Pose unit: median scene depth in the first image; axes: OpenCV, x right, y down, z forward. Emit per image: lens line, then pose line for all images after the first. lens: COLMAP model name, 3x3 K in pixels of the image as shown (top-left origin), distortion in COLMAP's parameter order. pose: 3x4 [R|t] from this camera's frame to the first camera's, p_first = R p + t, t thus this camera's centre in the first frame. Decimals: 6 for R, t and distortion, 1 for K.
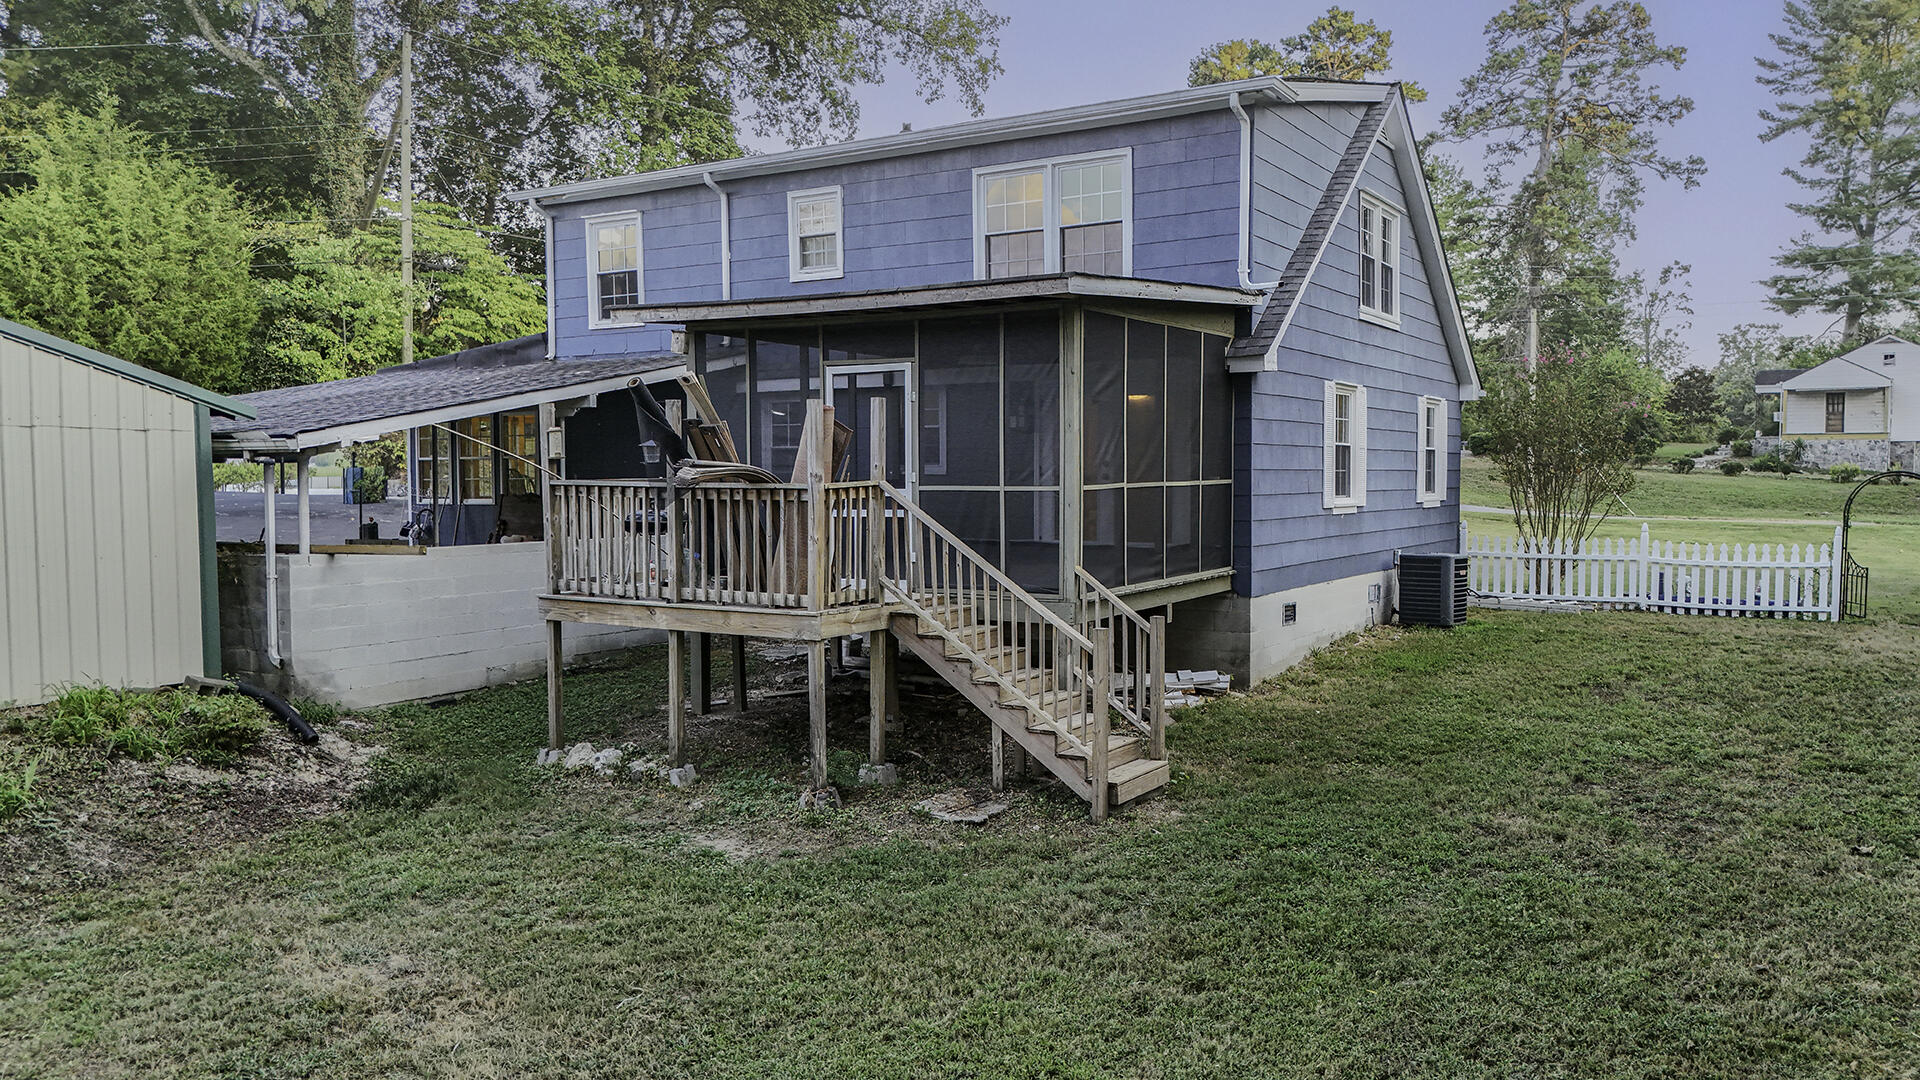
lens RADIAL K [[1426.9, 0, 968.0], [0, 1426.9, 510.4], [0, 0, 1]] dist [0.086756, -0.082768]
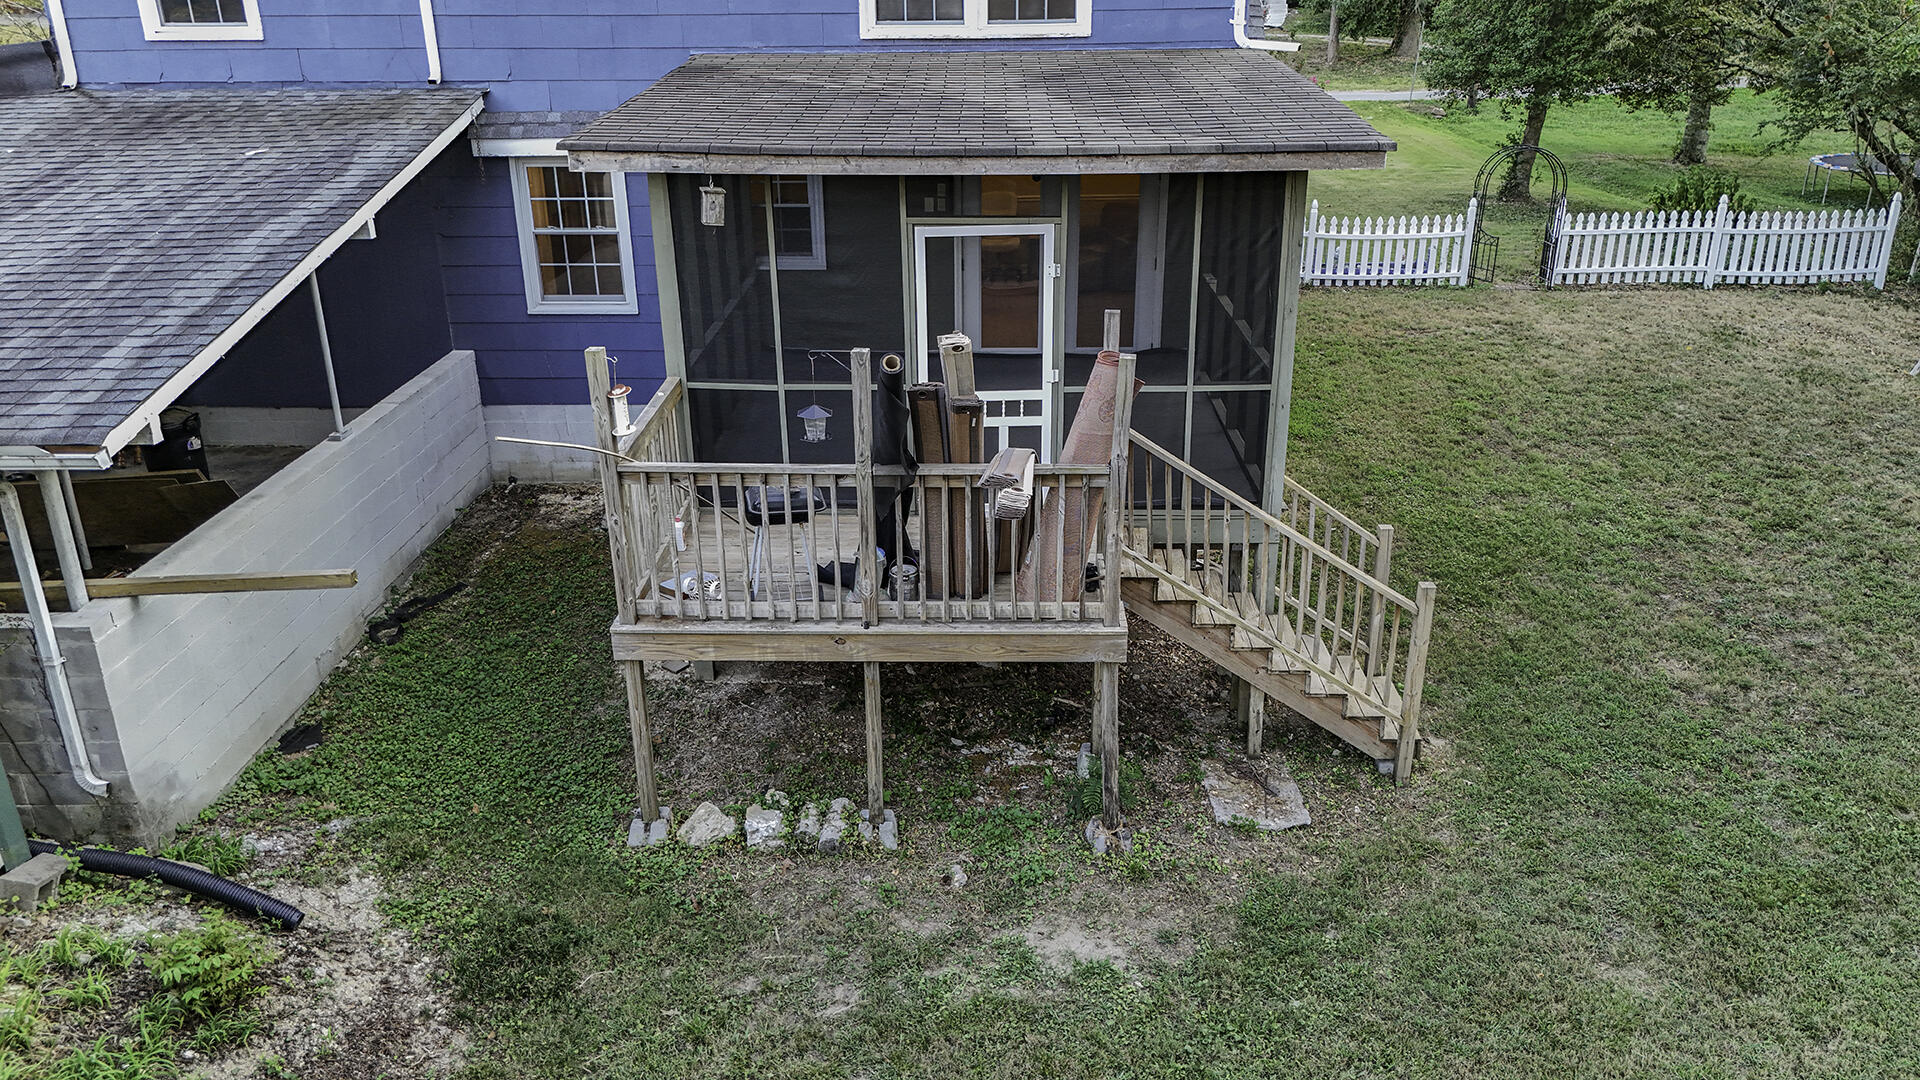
lens RADIAL K [[1426.9, 0, 968.0], [0, 1426.9, 510.4], [0, 0, 1]] dist [0.086756, -0.082768]
pose [[0.861471, -0.183346, 0.473552, -0.109353], [0.019758, 0.943941, 0.329522, -0.050104], [-0.507422, -0.274517, 0.816801, 0.089403]]
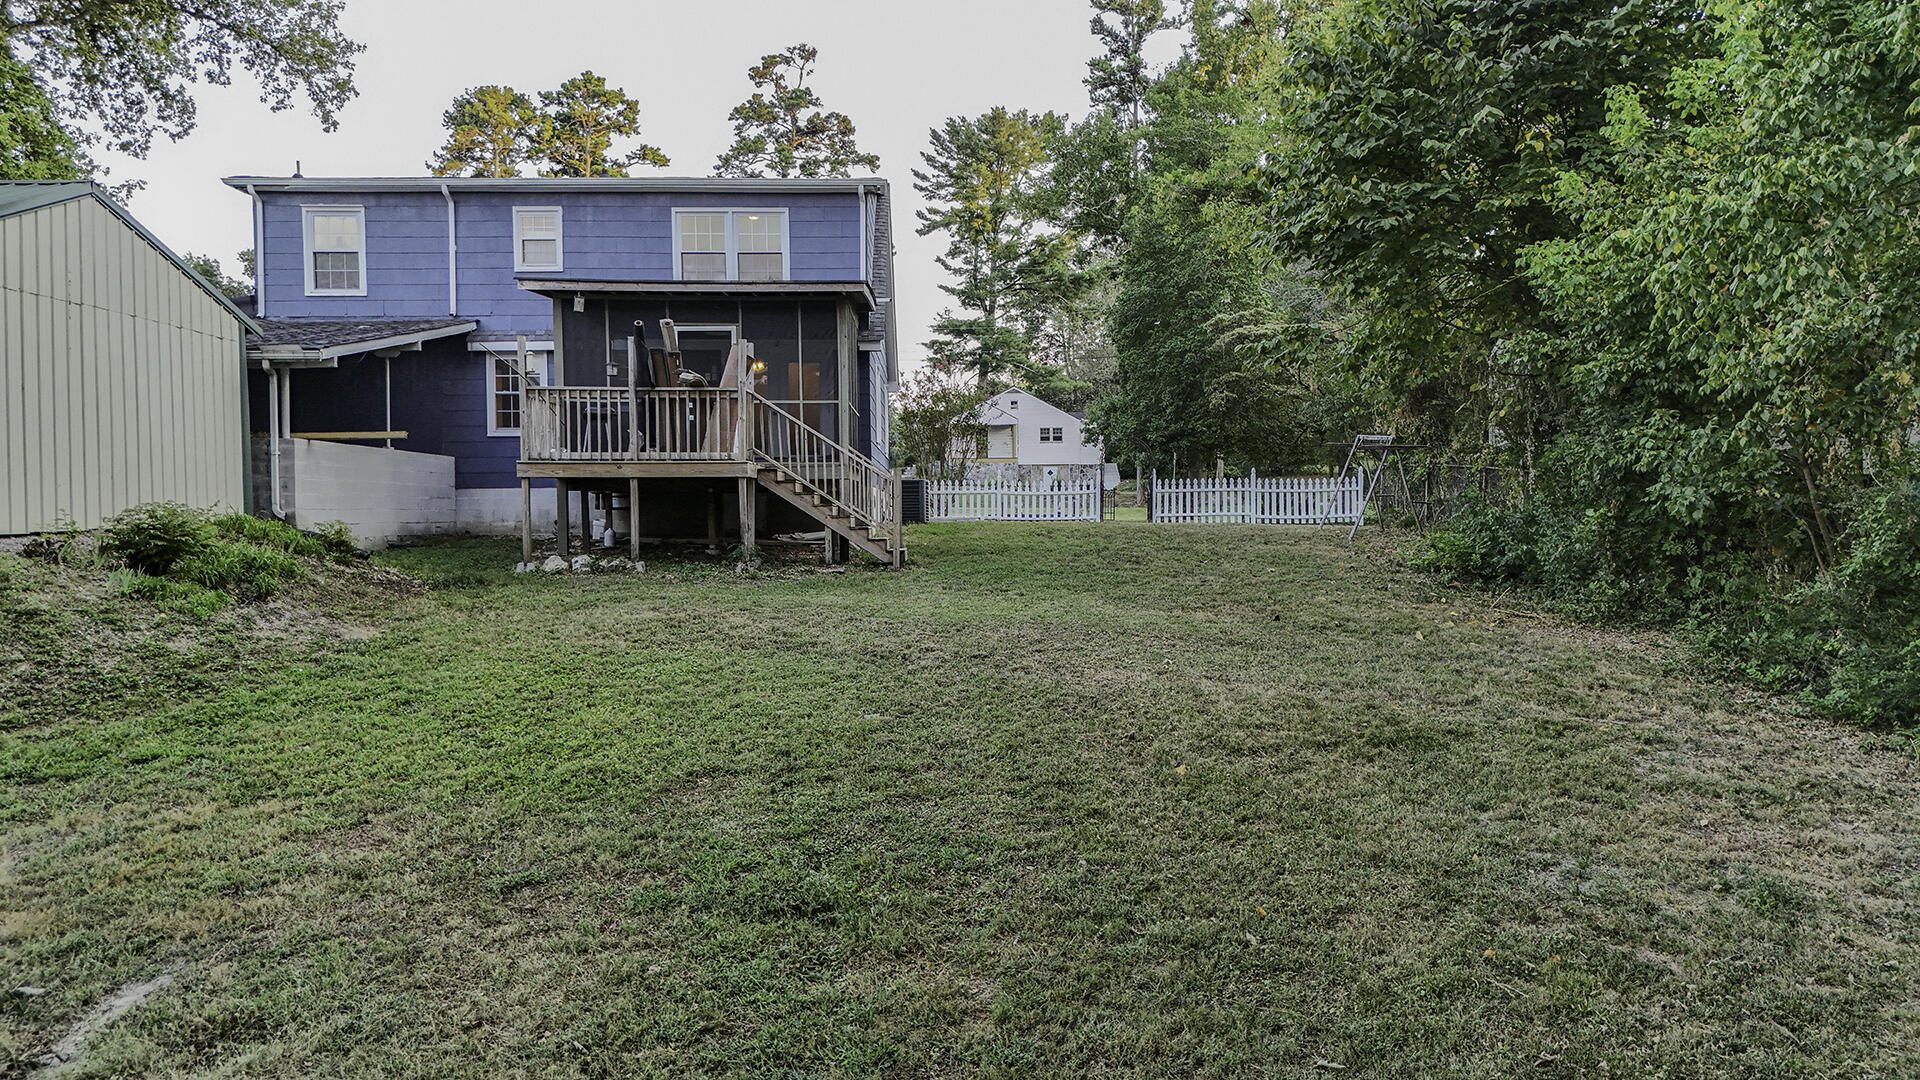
lens RADIAL K [[1426.9, 0, 968.0], [0, 1426.9, 510.4], [0, 0, 1]] dist [0.086756, -0.082768]
pose [[0.840993, -0.004689, 0.541026, -0.170526], [0.021939, 0.999436, -0.025442, 0.037747], [-0.540602, 0.033266, 0.840621, -0.127862]]
